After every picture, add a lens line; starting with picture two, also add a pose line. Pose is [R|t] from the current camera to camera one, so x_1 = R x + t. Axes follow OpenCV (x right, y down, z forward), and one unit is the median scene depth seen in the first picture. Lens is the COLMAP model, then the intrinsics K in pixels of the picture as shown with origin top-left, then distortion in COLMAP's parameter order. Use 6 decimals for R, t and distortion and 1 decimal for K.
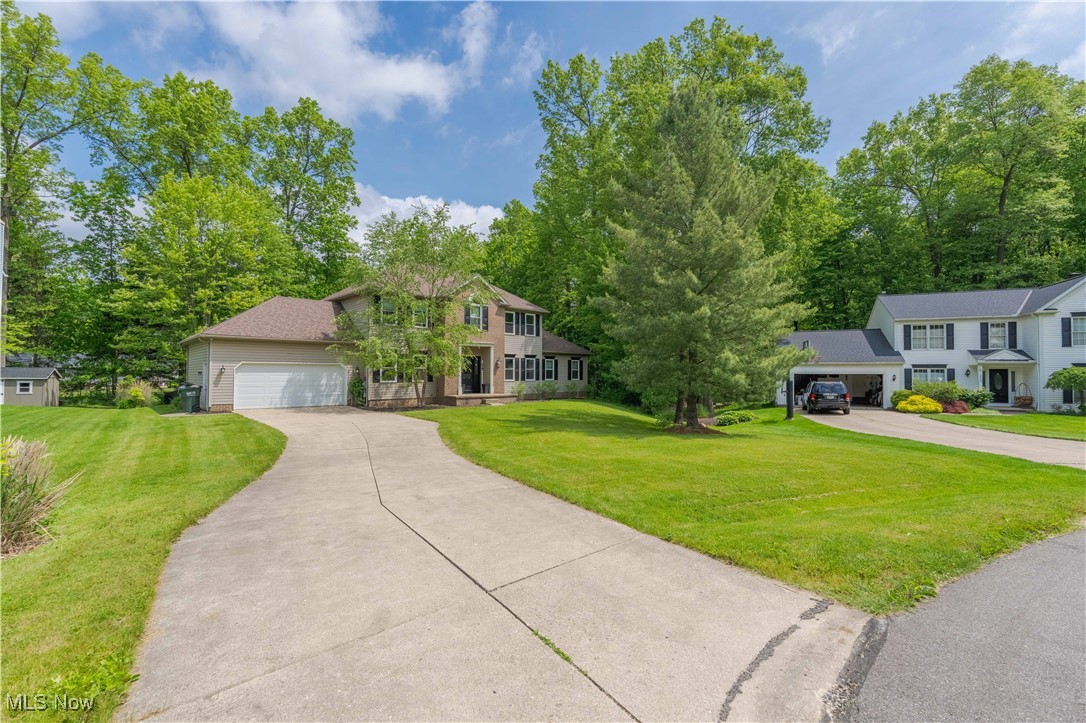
lens RADIAL K [[472.2, 0, 543.0], [0, 472.2, 361.5], [0, 0, 1]] dist [-0.004447, -0.000329]
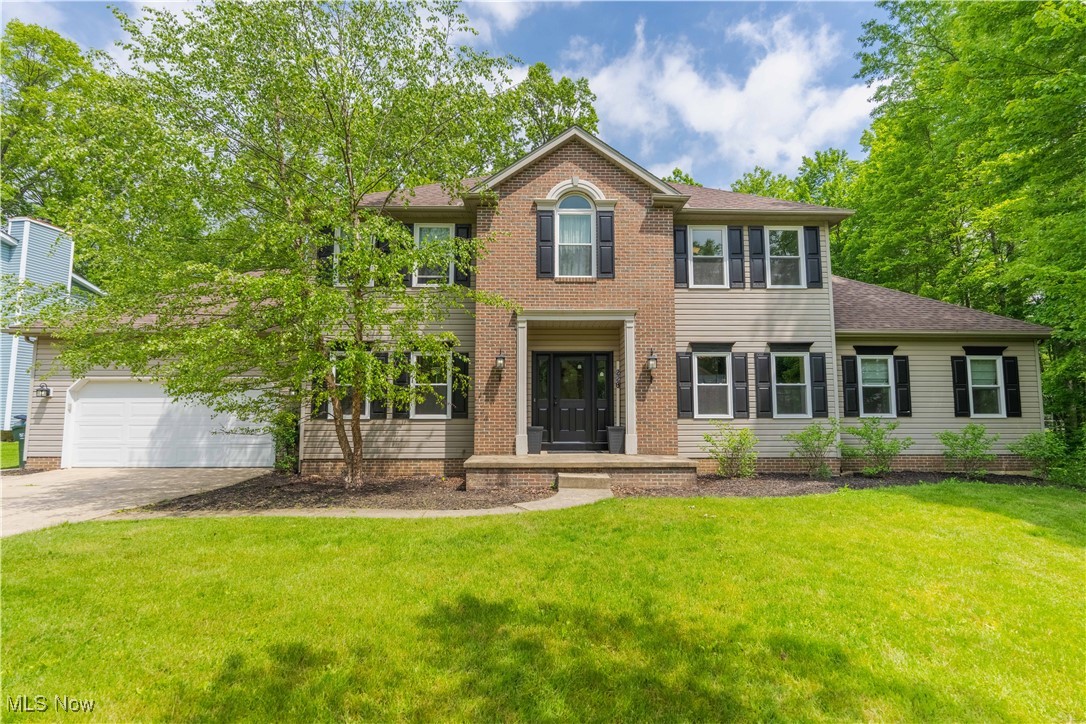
lens RADIAL K [[509.4, 0, 543.0], [0, 509.4, 362.0], [0, 0, 1]] dist [-0.000772, -0.000073]
pose [[0.744155, -0.065603, -0.664778, 0.093135], [0.019641, 0.996884, -0.076391, 0.027067], [0.667719, 0.043790, 0.743125, 0.664561]]
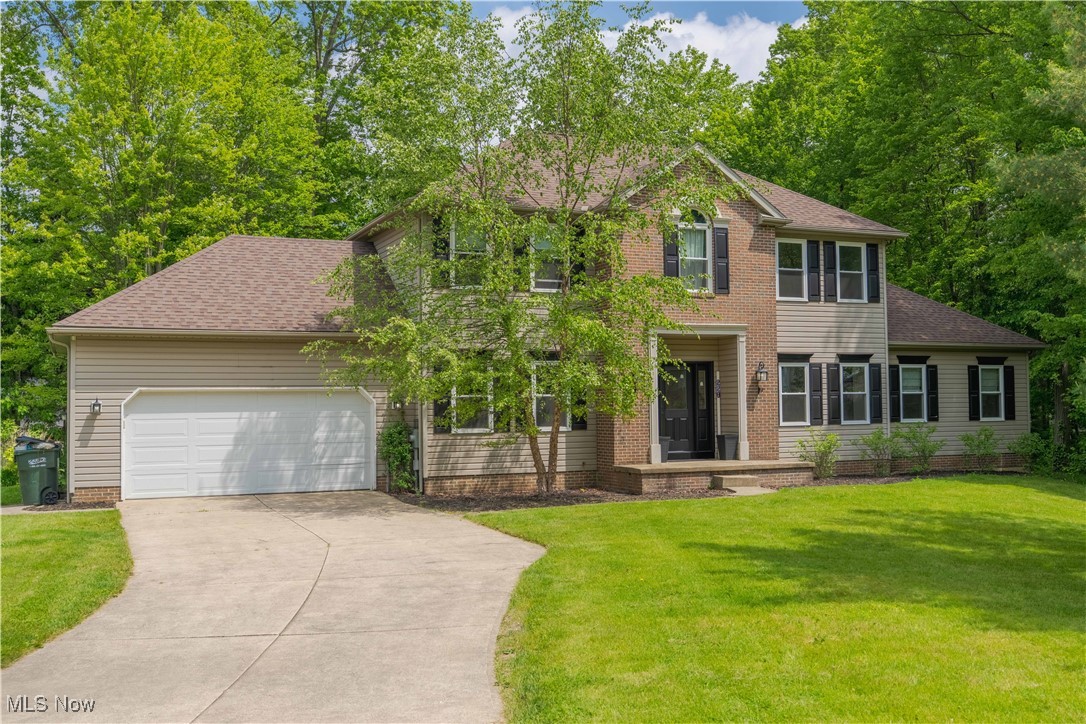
lens RADIAL K [[1090.0, 0, 543.0], [0, 1090.0, 362.0], [0, 0, 1]] dist [0.007913, 0.016842]
pose [[0.942159, -0.027840, -0.334009, 0.031202], [0.022961, 0.999564, -0.018548, 0.002541], [0.334380, 0.009806, 0.942387, 0.132123]]
